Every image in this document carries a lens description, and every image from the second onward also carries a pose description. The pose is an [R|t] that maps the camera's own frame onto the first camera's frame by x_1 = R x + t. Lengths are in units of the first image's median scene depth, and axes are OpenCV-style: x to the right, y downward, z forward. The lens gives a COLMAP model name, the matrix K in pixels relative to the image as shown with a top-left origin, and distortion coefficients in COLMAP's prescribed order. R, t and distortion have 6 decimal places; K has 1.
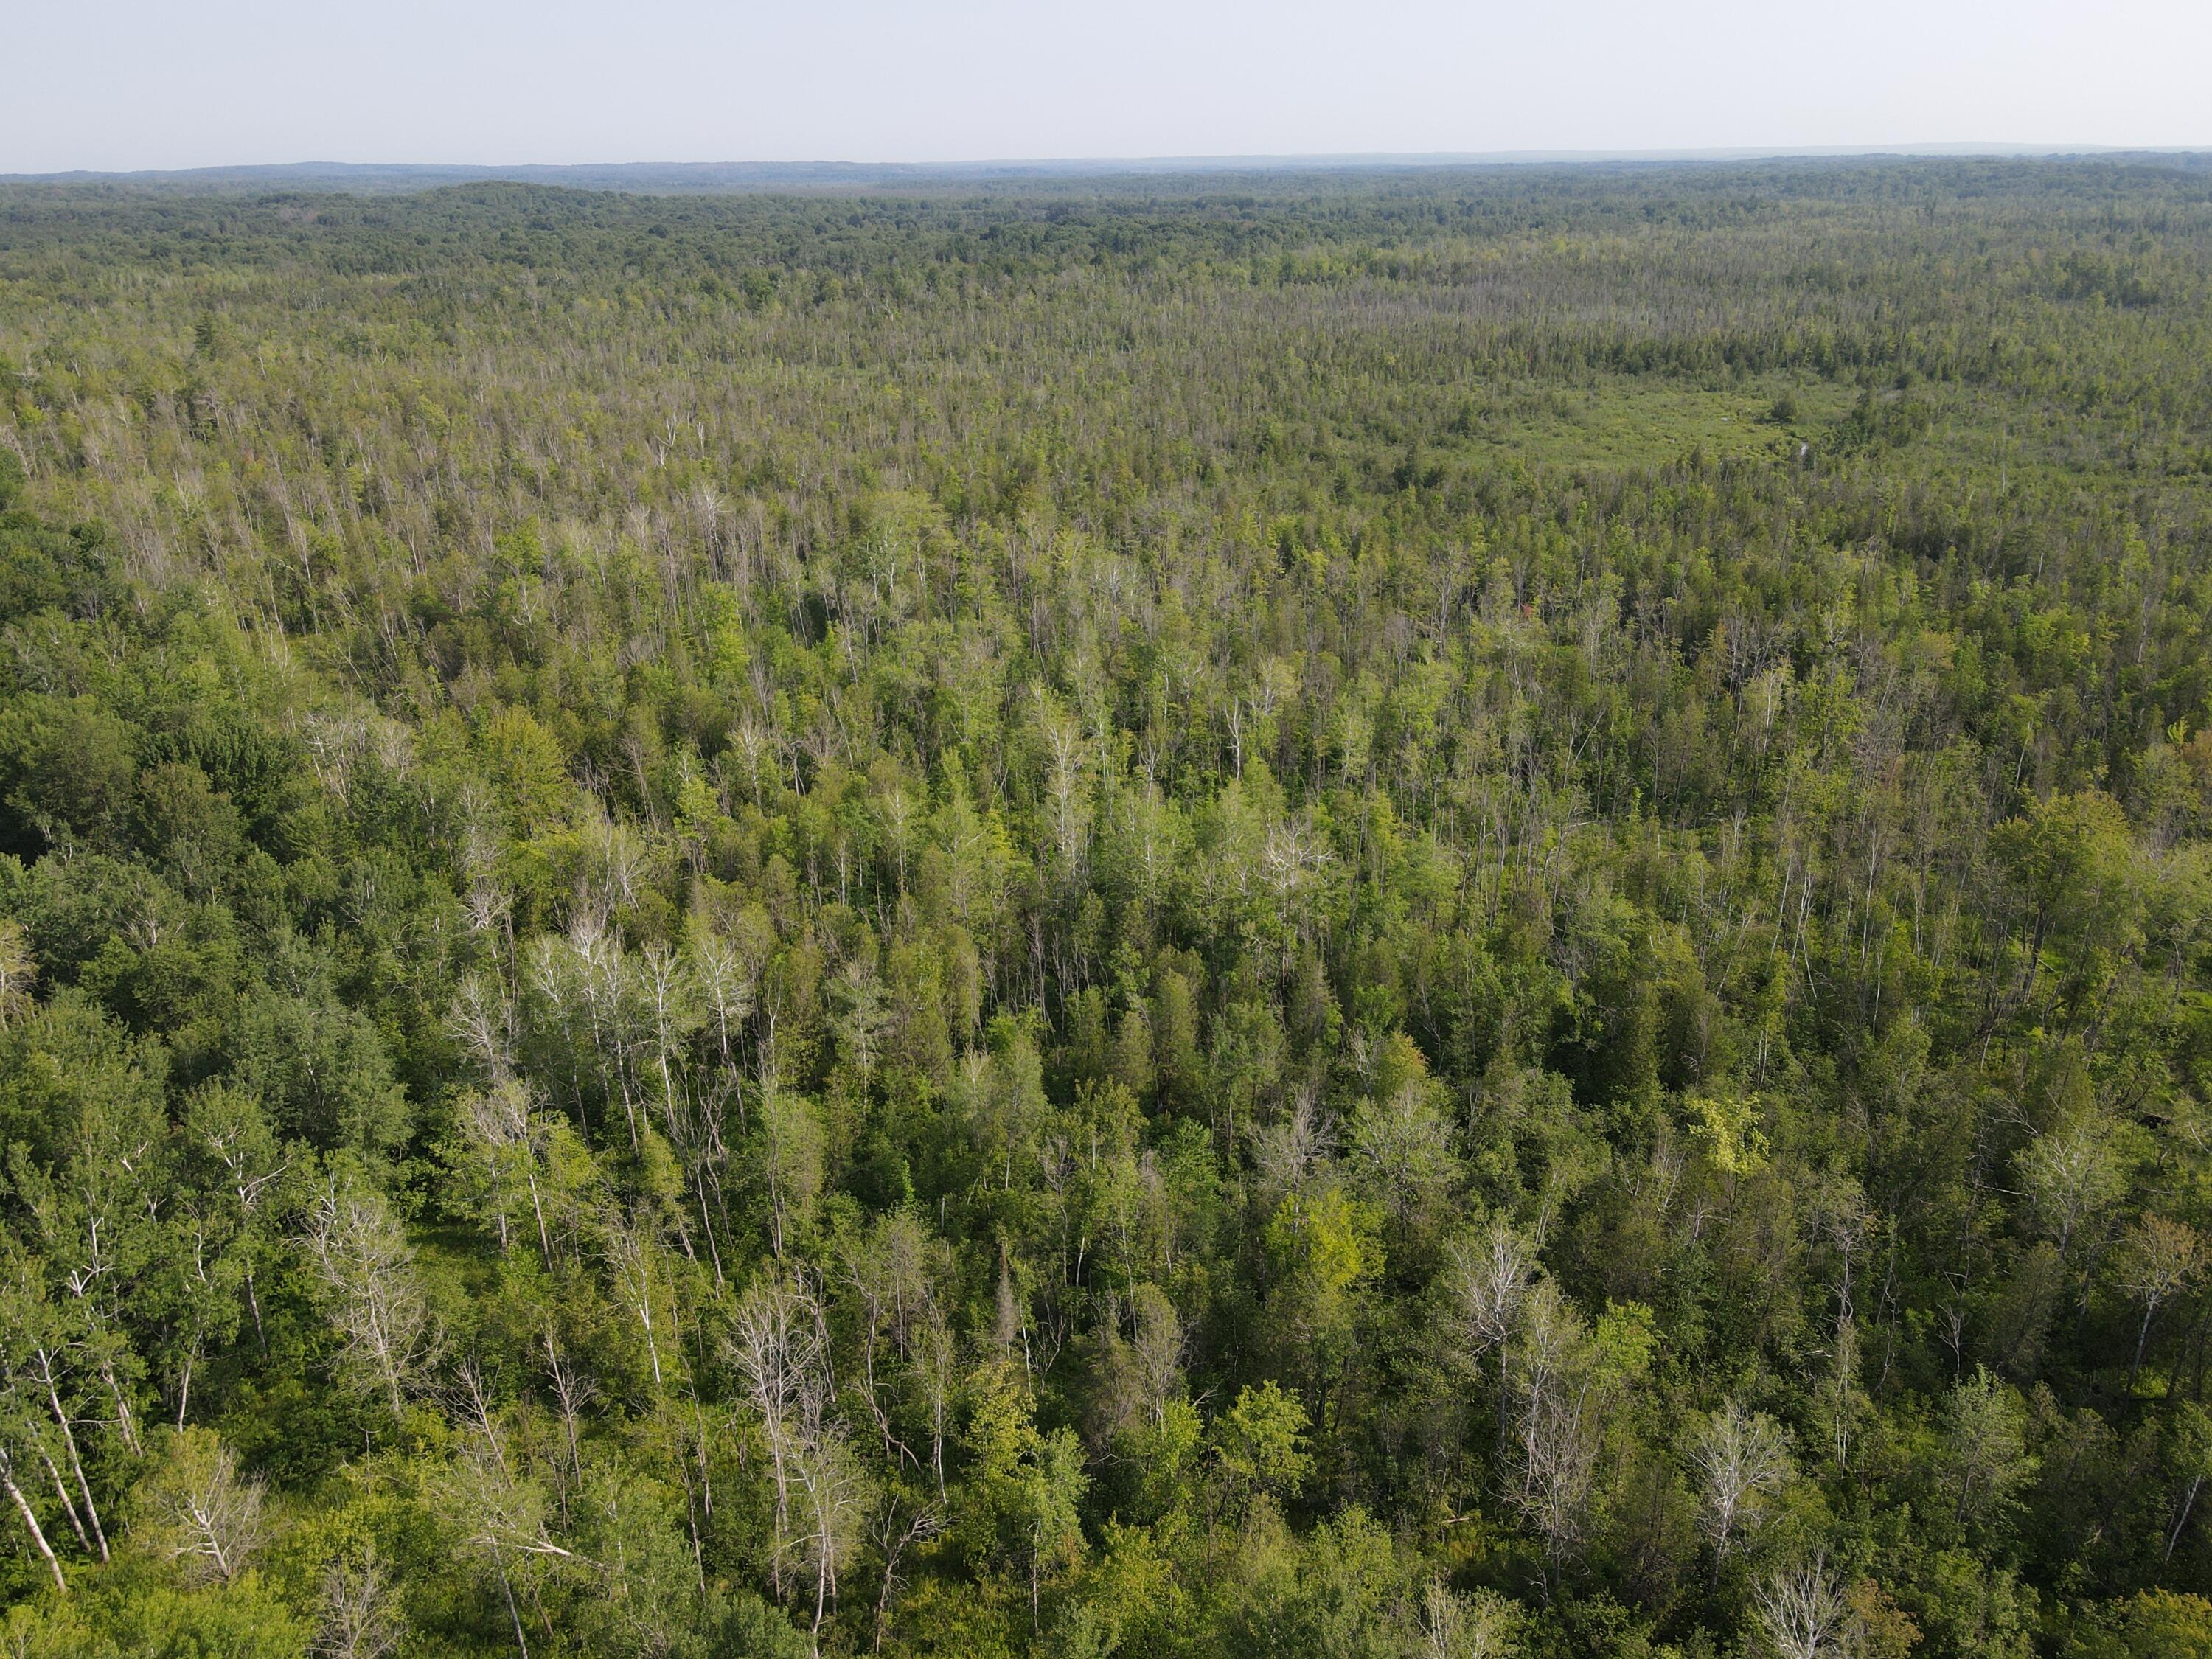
lens RADIAL K [[1622.6, 0, 1108.9], [0, 1622.6, 837.3], [0, 0, 1]] dist [0.012141, 0.006328]
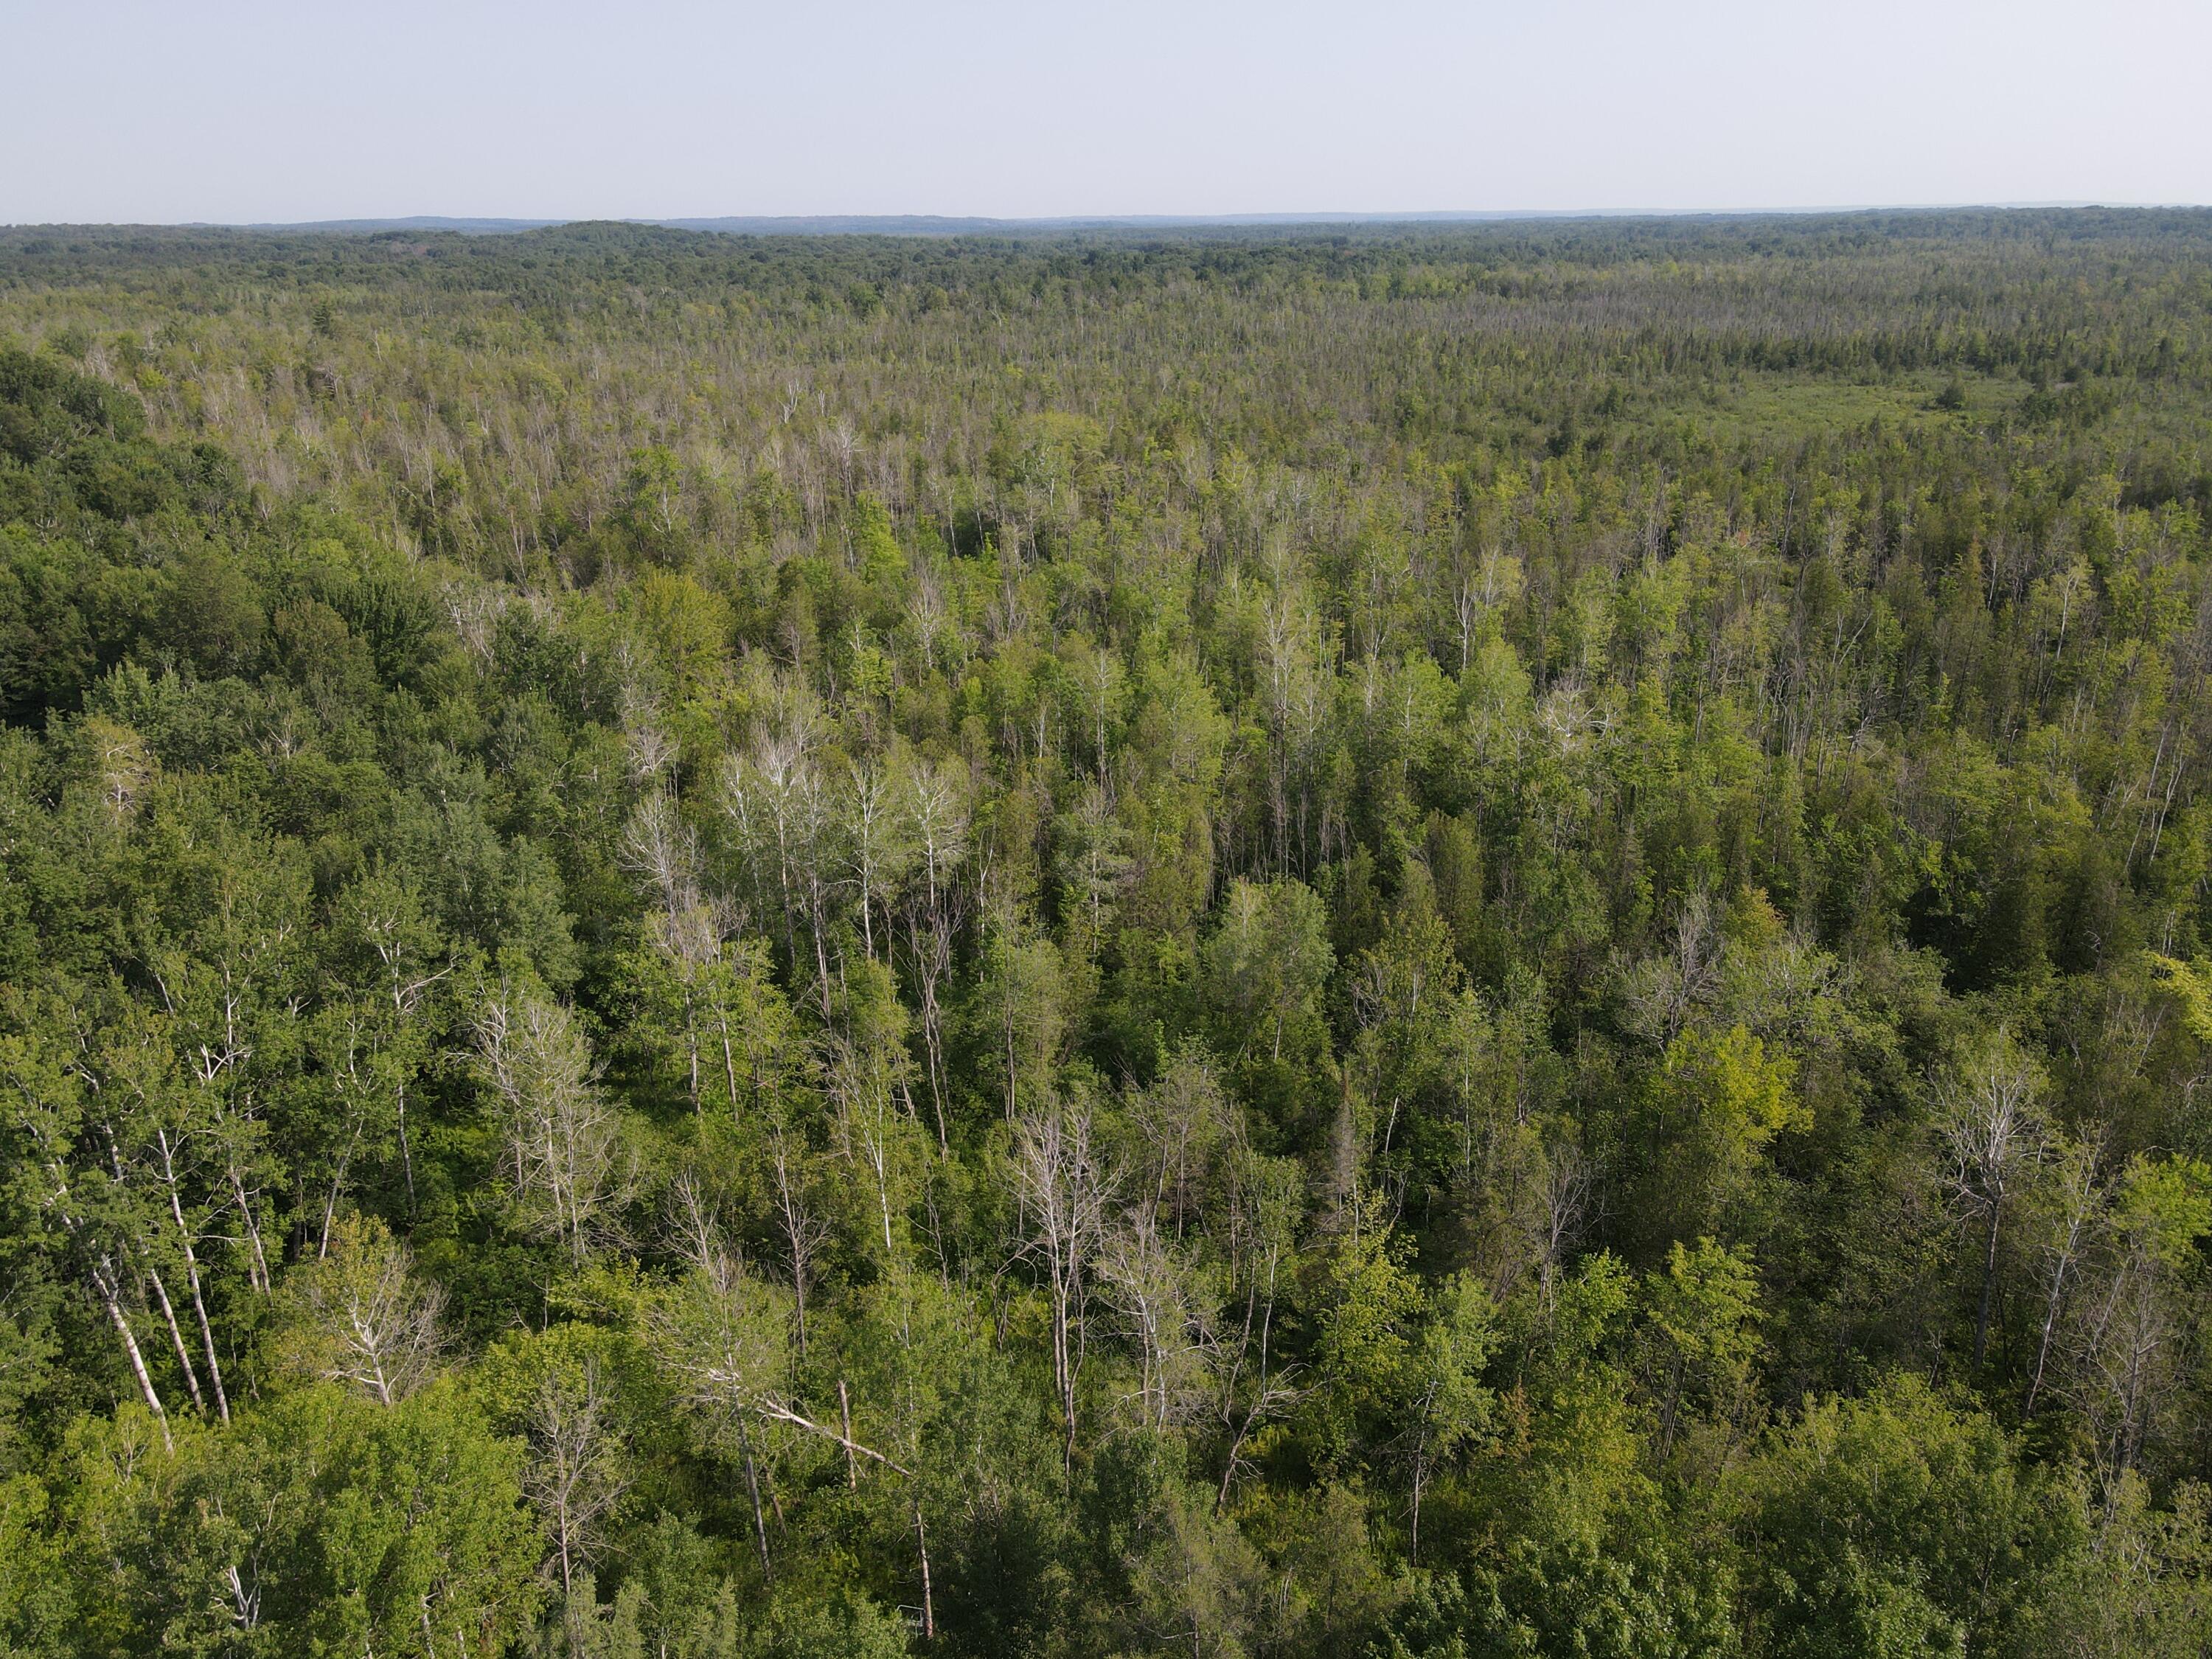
lens RADIAL K [[1622.6, 0, 1108.9], [0, 1622.6, 837.3], [0, 0, 1]] dist [0.012141, 0.006328]
pose [[0.998897, 0.019620, -0.042662, -0.121456], [-0.020920, 0.999324, -0.030232, 0.136087], [0.042040, 0.031091, 0.998632, 0.166483]]
